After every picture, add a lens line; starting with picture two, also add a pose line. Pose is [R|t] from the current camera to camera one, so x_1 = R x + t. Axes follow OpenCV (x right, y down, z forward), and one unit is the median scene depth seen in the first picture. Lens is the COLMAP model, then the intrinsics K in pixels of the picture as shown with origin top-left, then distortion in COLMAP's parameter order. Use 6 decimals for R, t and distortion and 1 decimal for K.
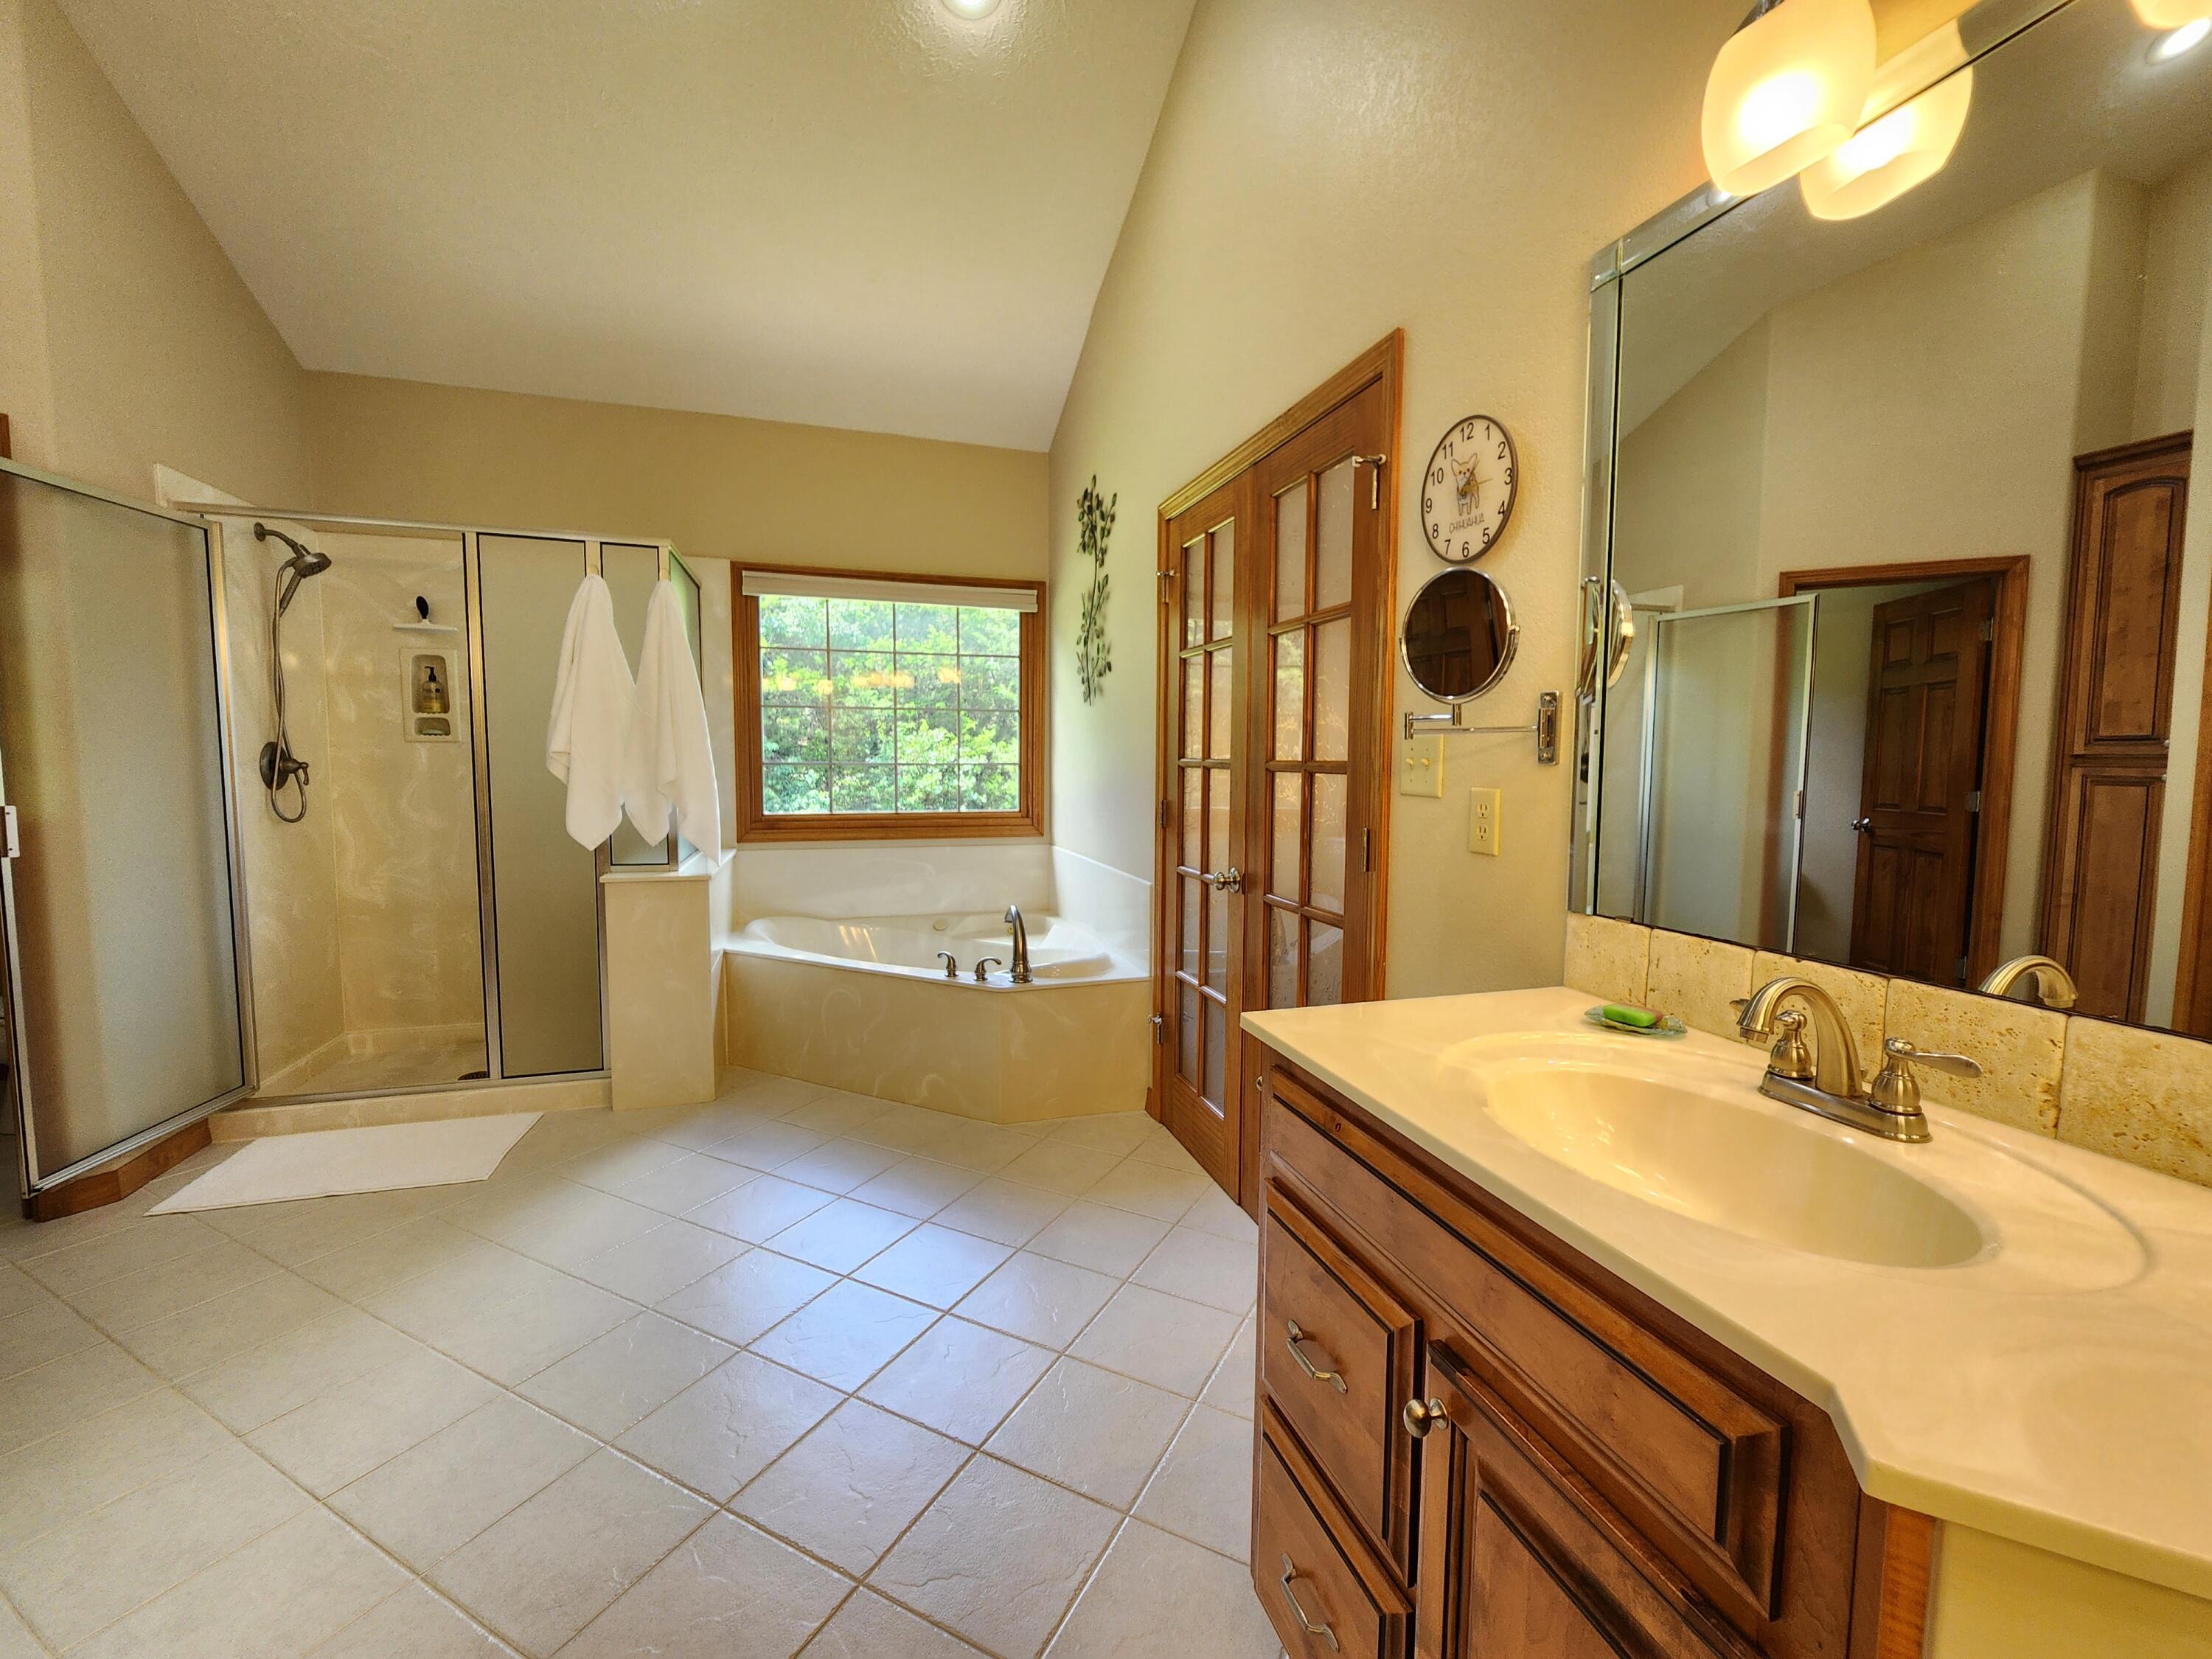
lens RADIAL K [[908.8, 0, 1143.8], [0, 908.8, 825.8], [0, 0, 1]] dist [-0.003909, 0.001349]
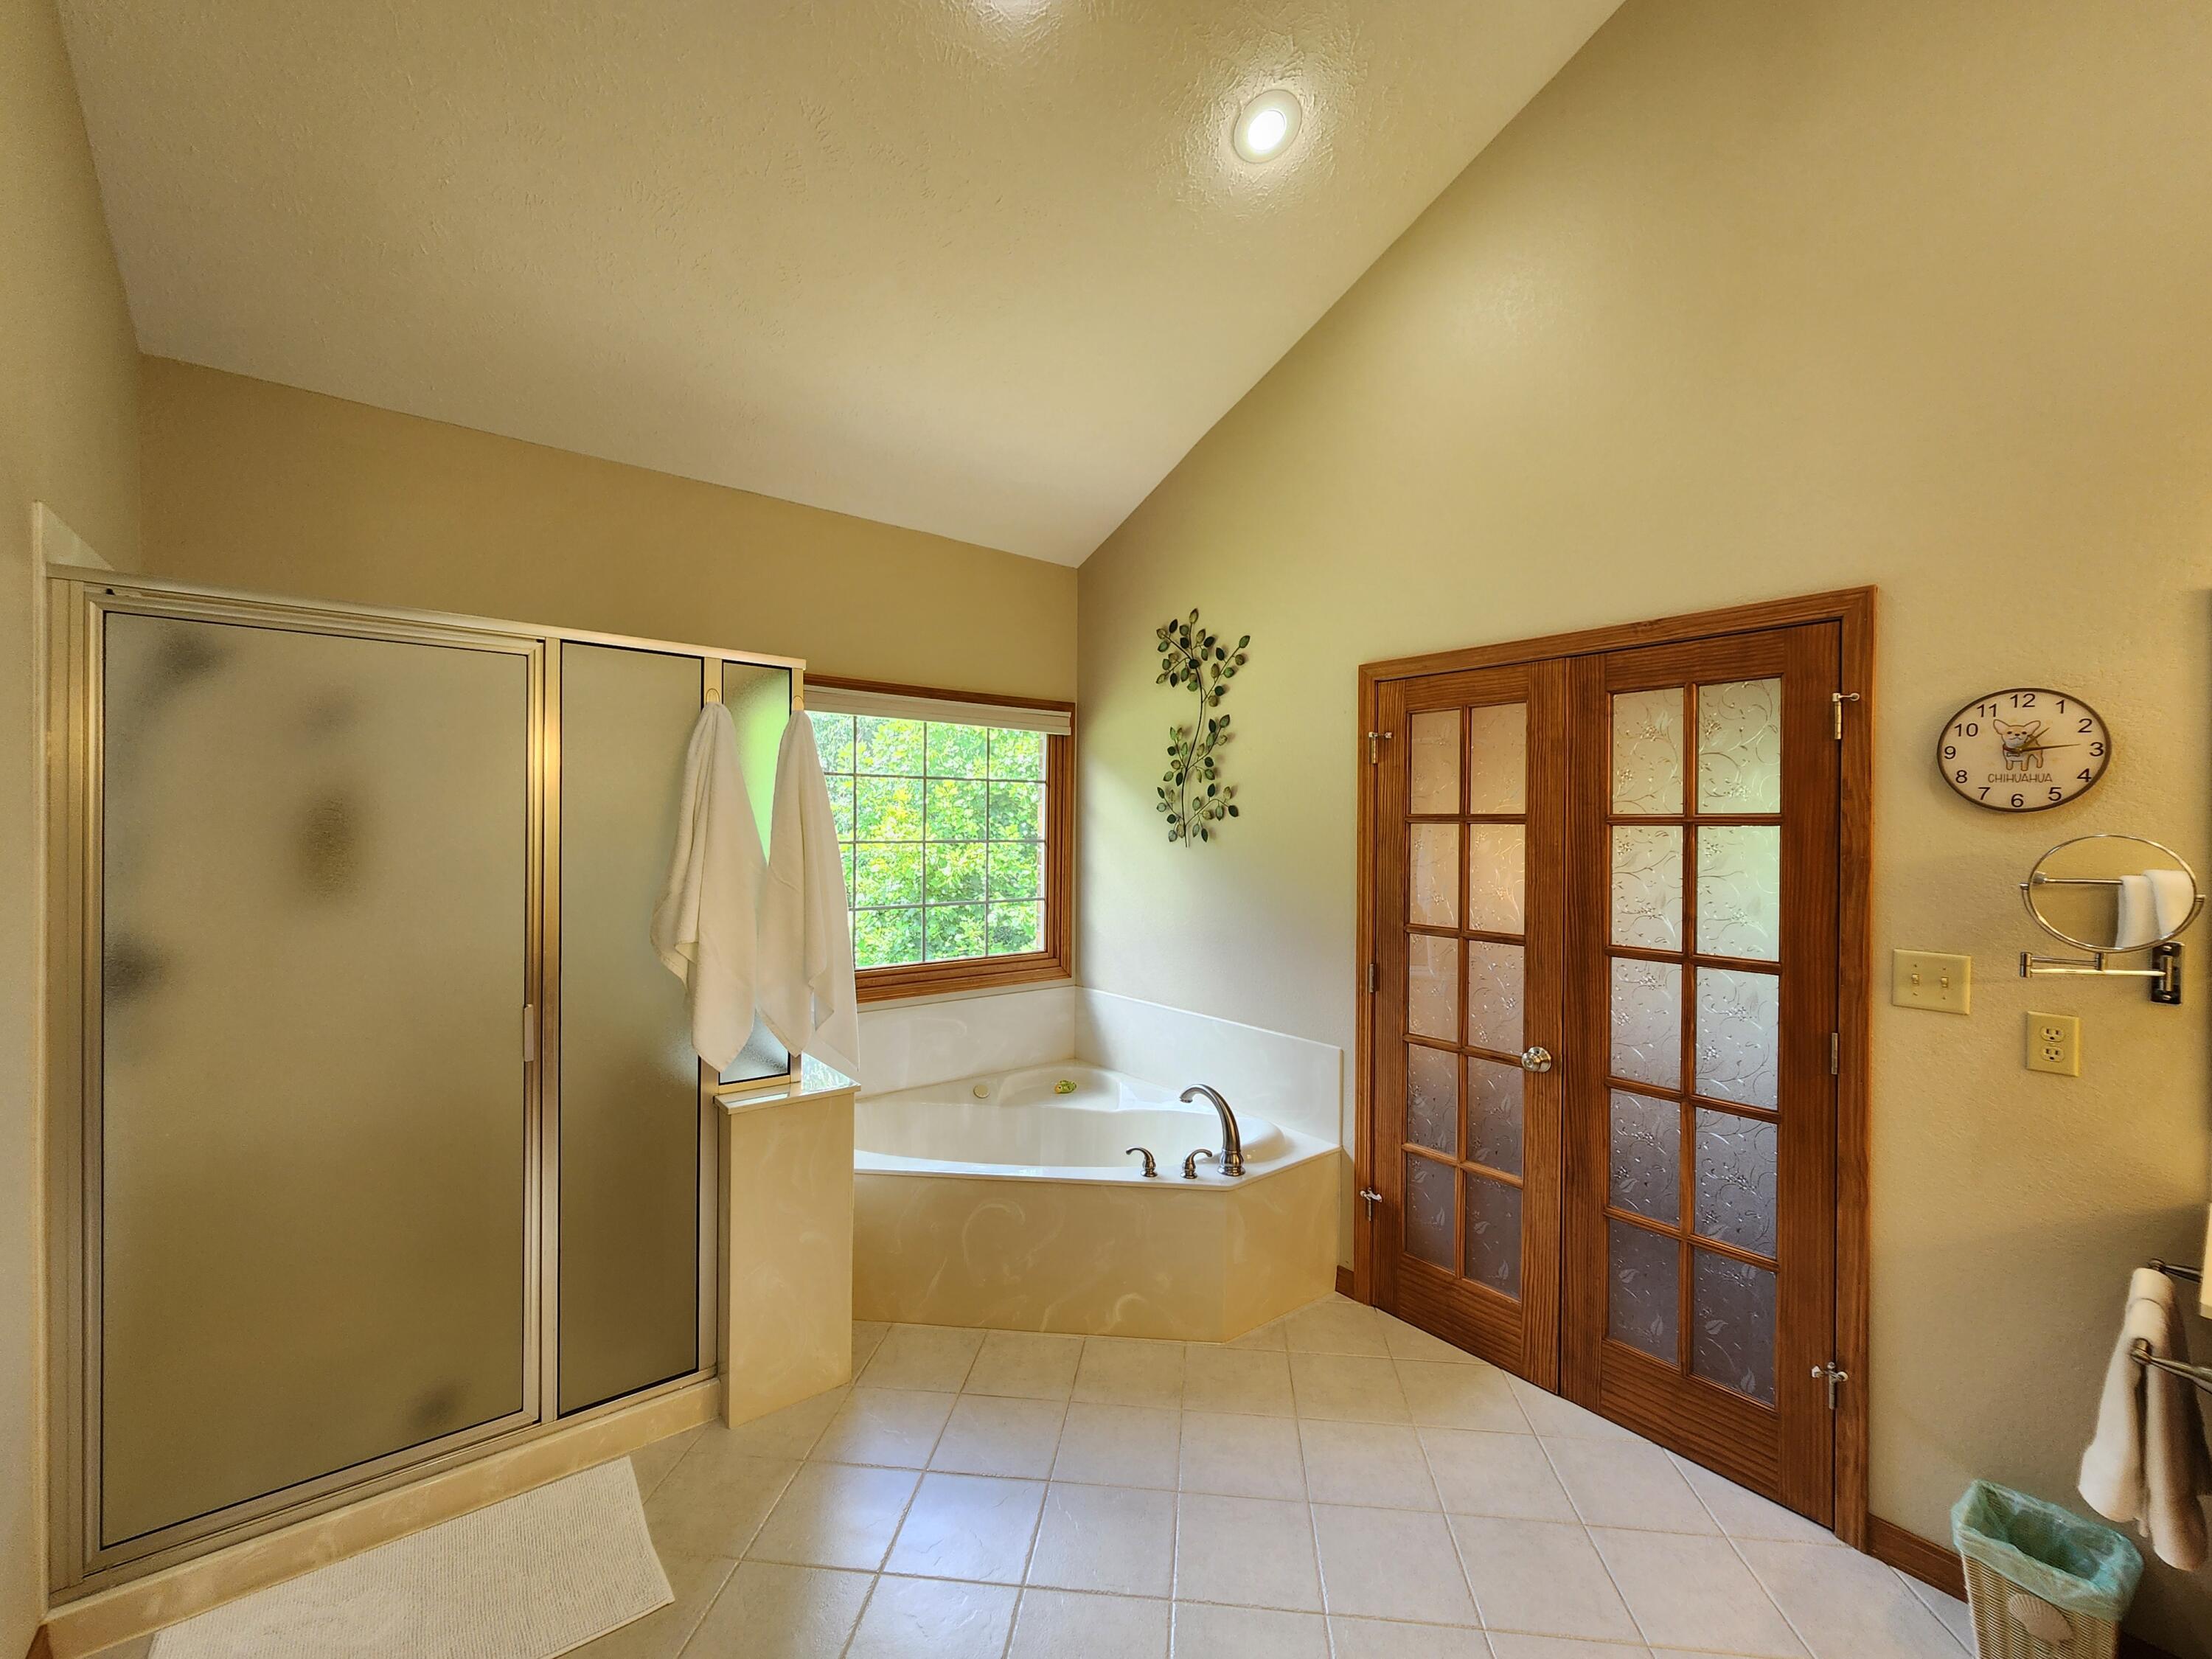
lens RADIAL K [[908.8, 0, 1113.1], [0, 908.8, 823.9], [0, 0, 1]] dist [-0.003909, 0.001349]
pose [[0.933739, 0.000788, 0.357954, -0.555357], [0.024155, 0.997579, -0.065205, -0.114785], [-0.357139, 0.069531, 0.931460, 0.176681]]
